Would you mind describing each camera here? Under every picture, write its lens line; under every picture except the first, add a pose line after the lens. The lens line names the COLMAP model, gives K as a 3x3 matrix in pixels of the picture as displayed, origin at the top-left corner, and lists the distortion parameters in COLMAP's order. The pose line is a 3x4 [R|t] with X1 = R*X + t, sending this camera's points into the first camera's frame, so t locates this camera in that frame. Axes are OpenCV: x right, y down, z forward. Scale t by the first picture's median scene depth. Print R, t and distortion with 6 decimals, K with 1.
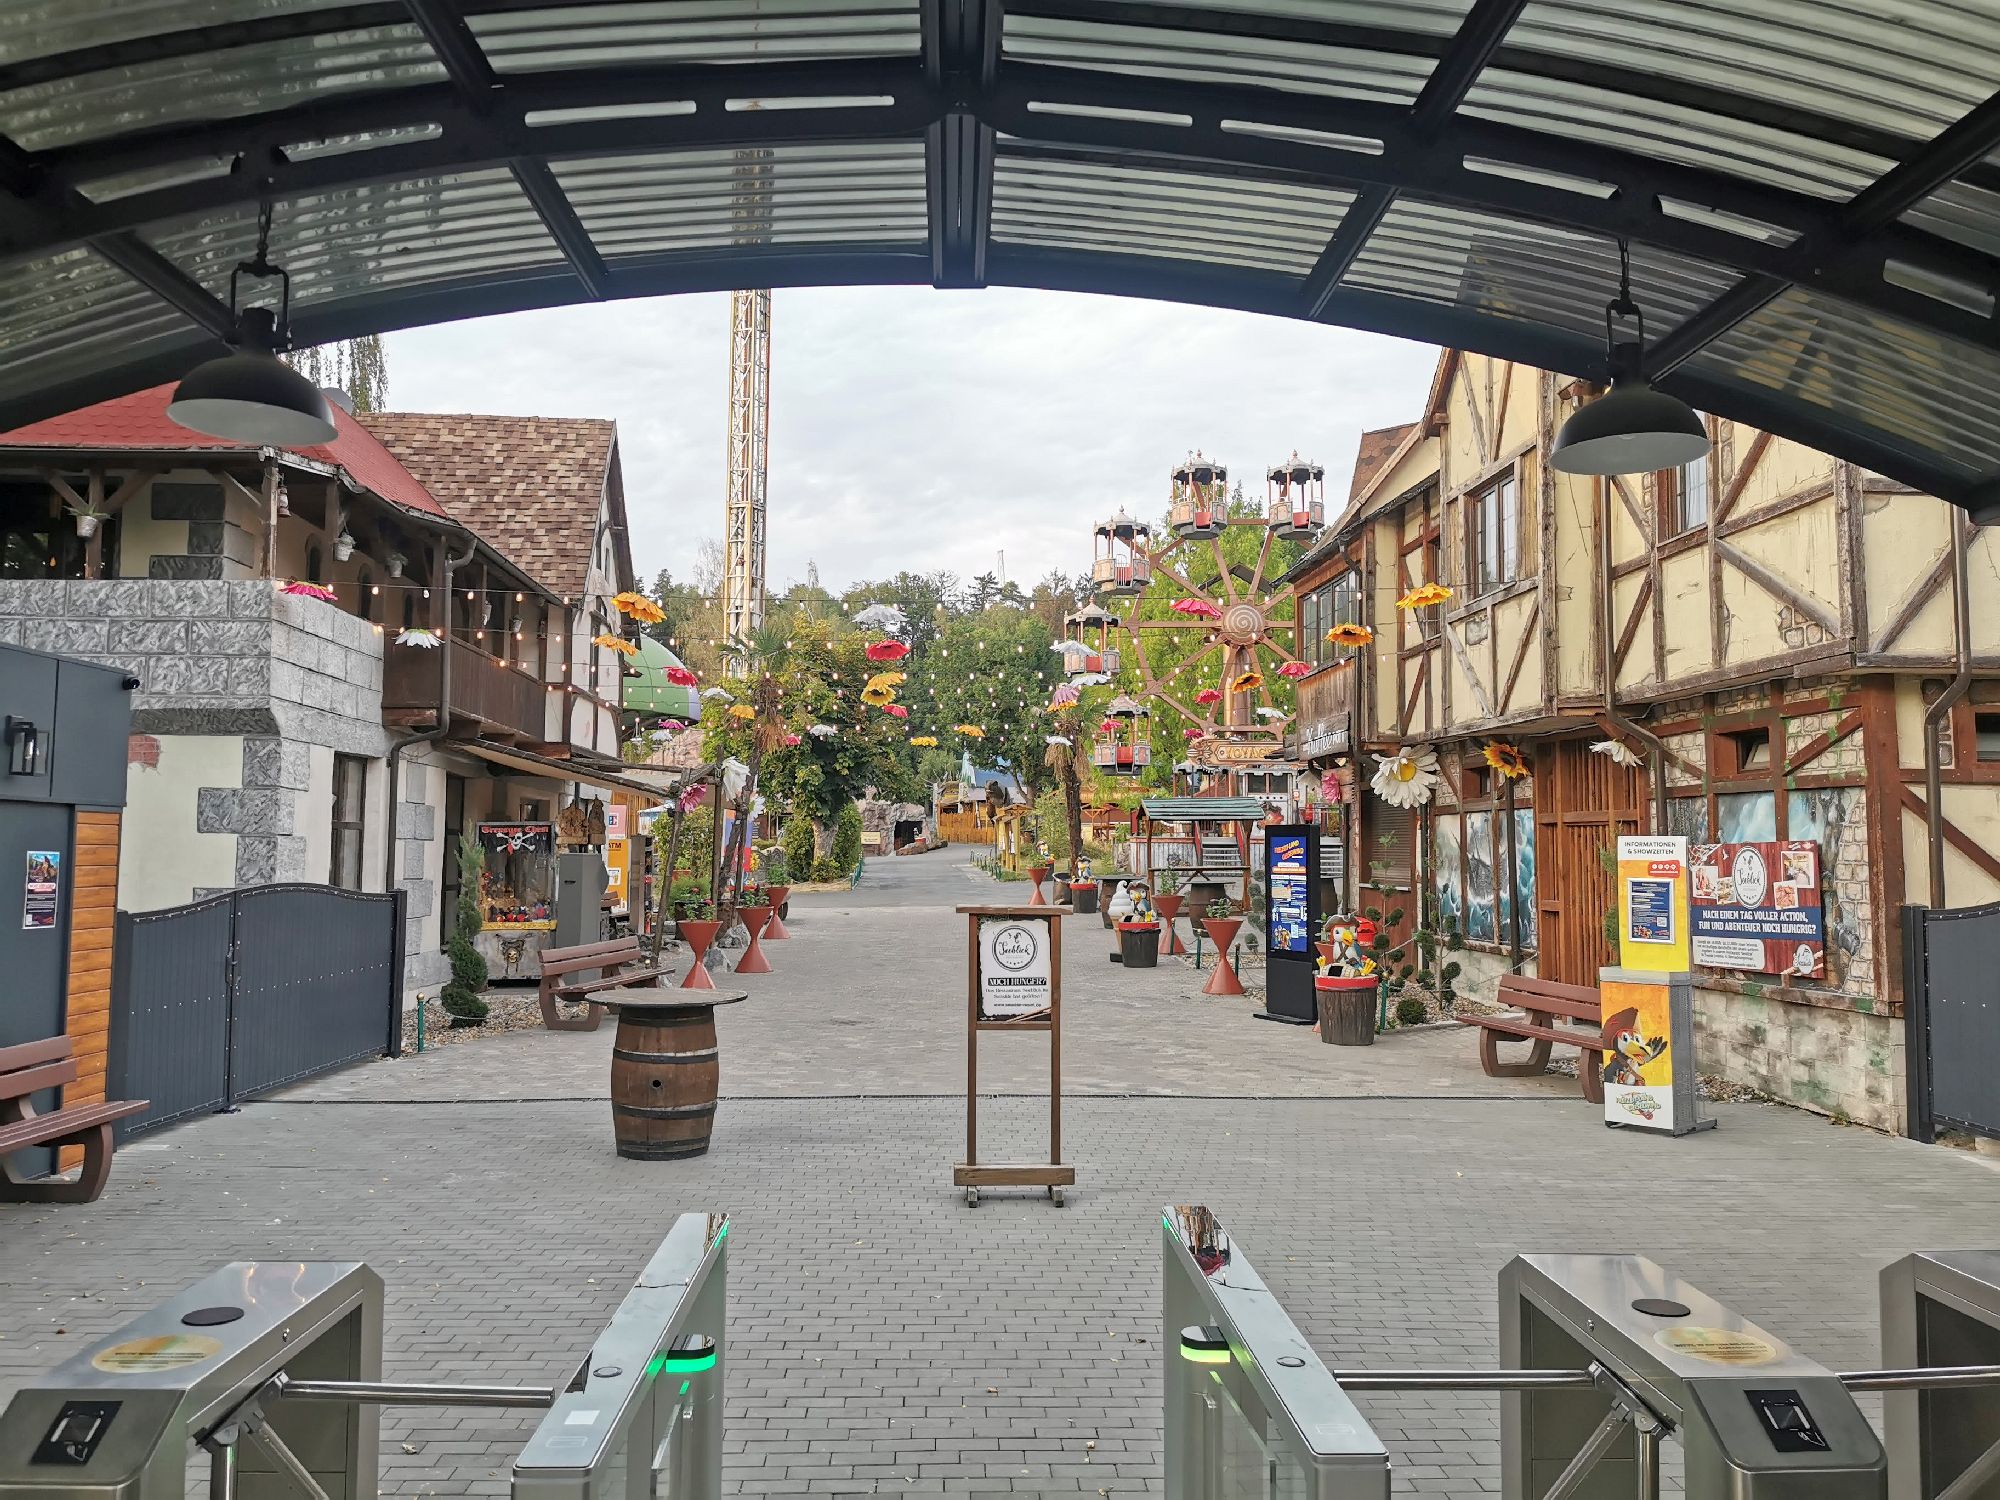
lens RADIAL K [[1584.9, 0, 1000.0], [0, 1584.9, 750.0], [0, 0, 1]] dist [0.003696, 0.000836]
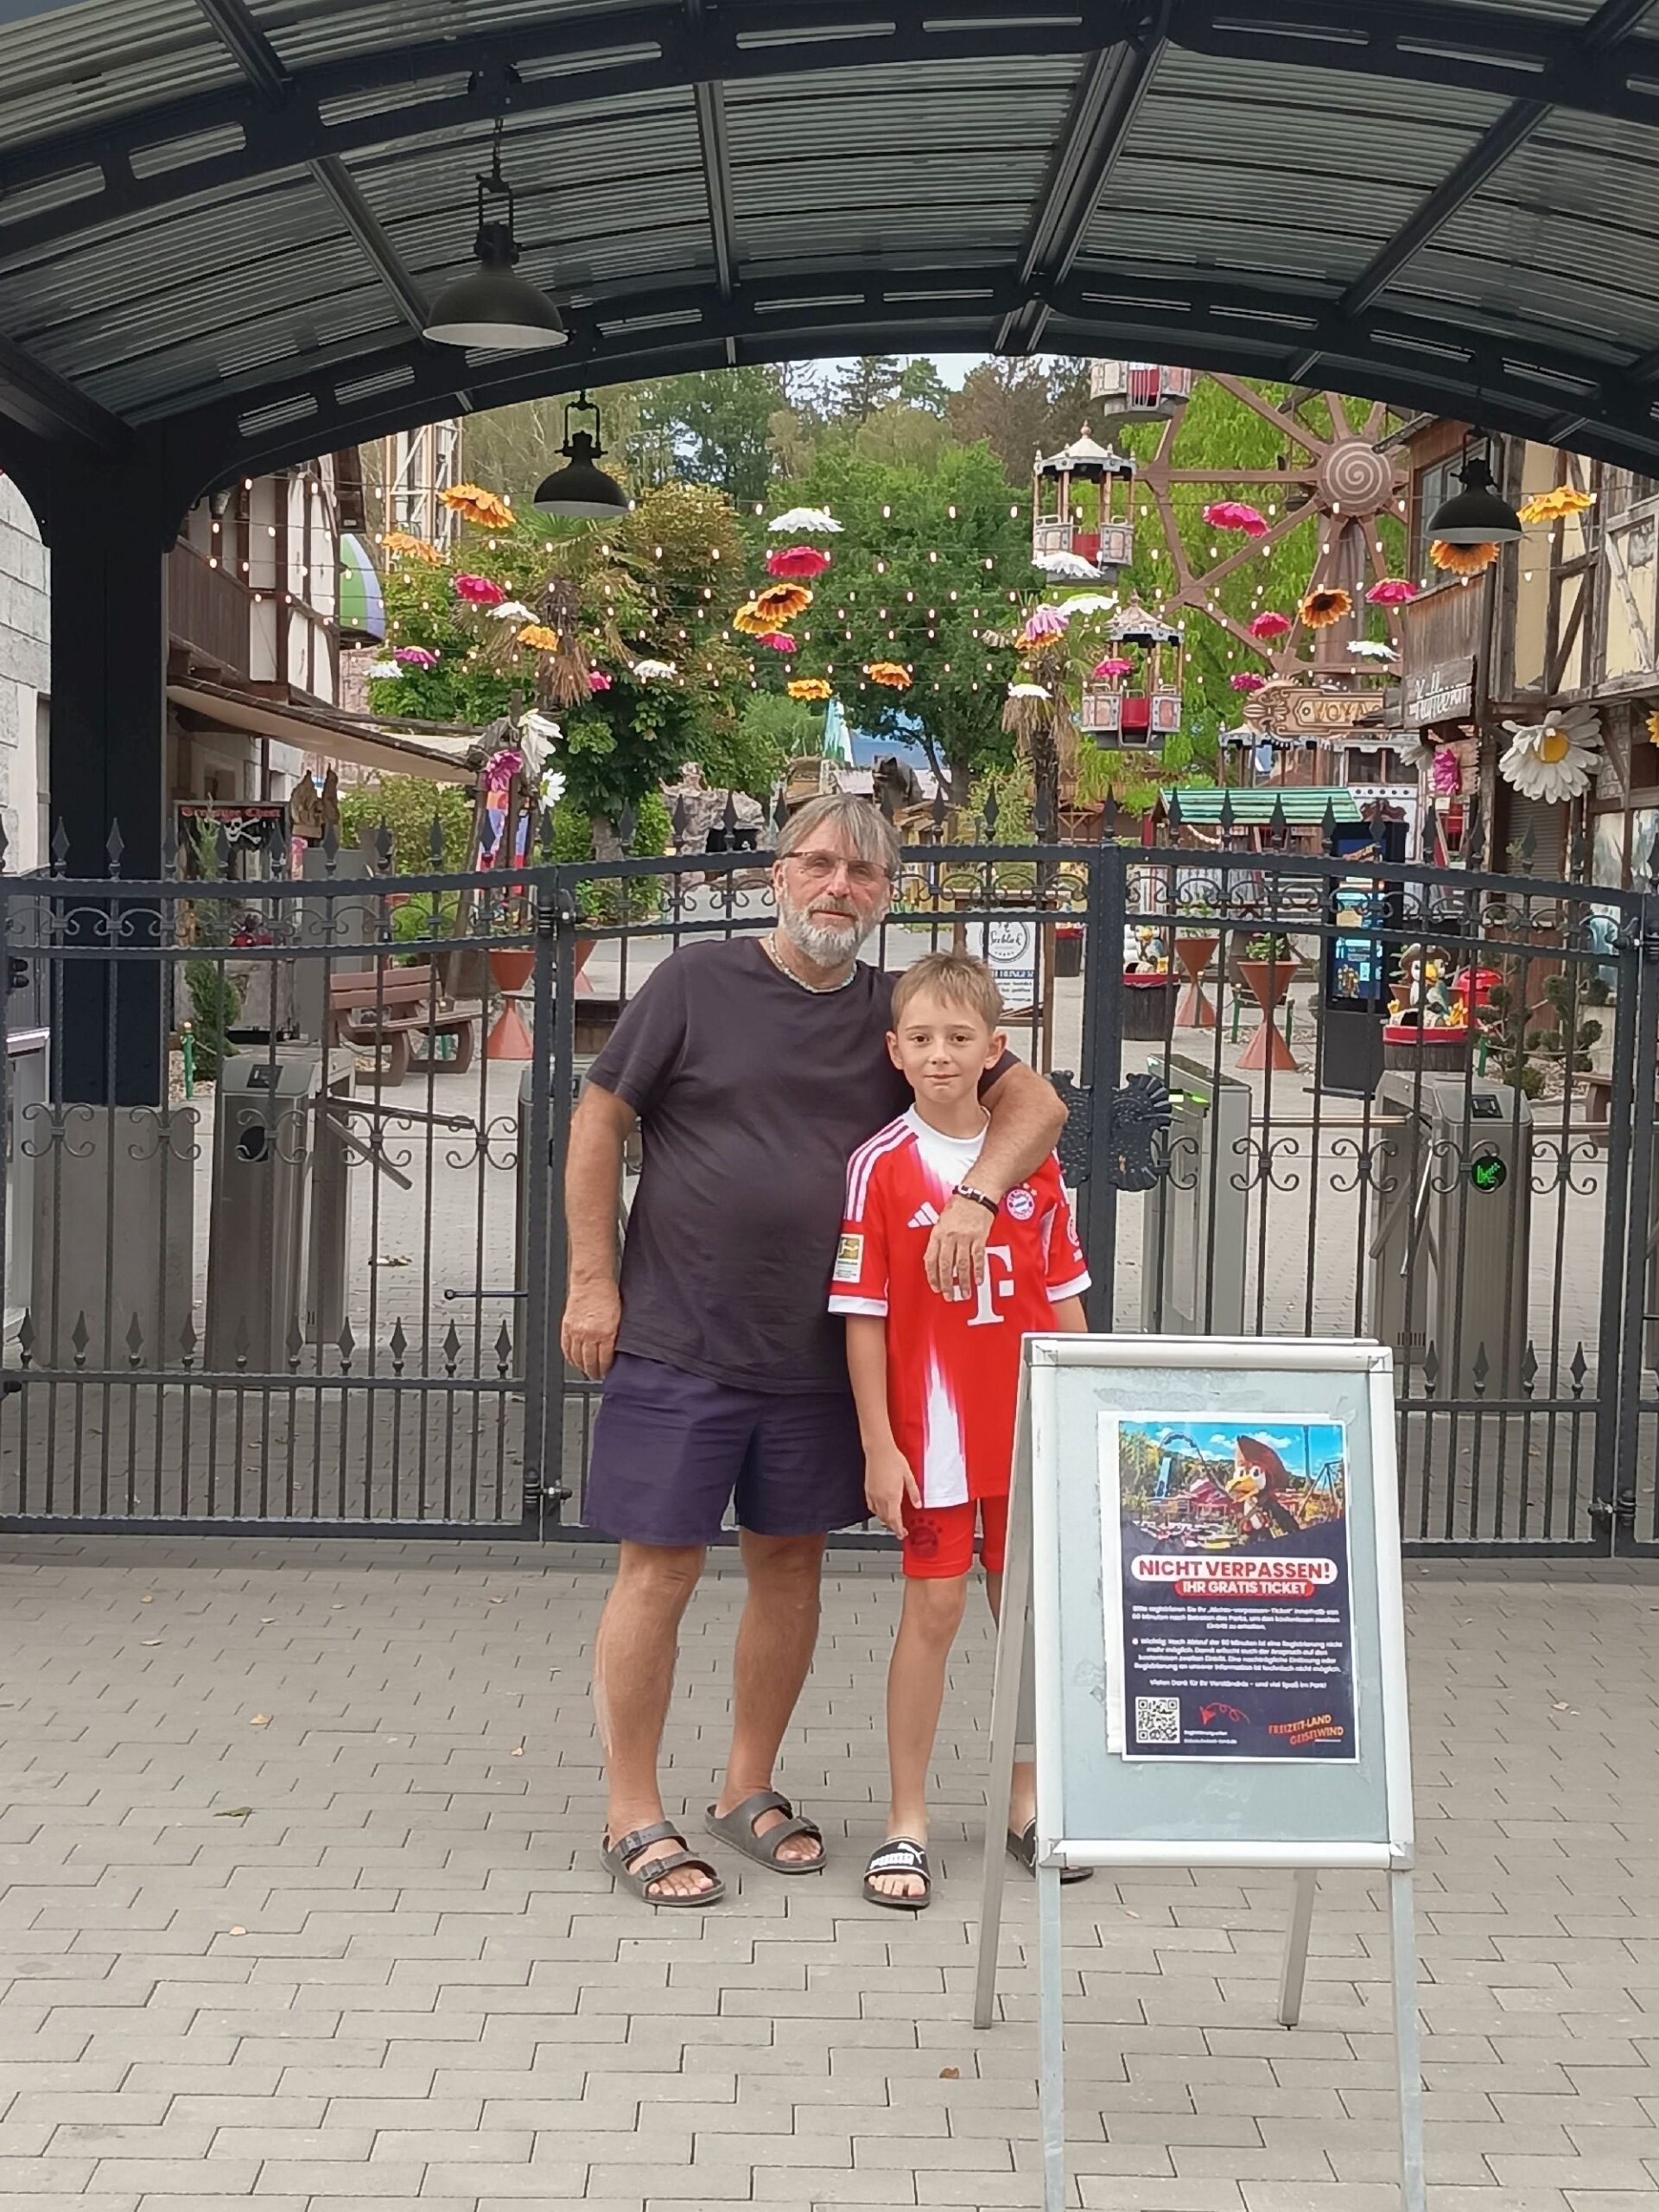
lens RADIAL K [[3295.0, 0, 829.5], [0, 3295.0, 1106.0], [0, 0, 1]] dist [0.280070, -1.366267]
pose [[0.999767, 0.018288, -0.011475, -0.029963], [-0.016723, 0.992124, 0.124137, -0.005668], [0.013655, -0.123916, 0.992199, -0.399985]]
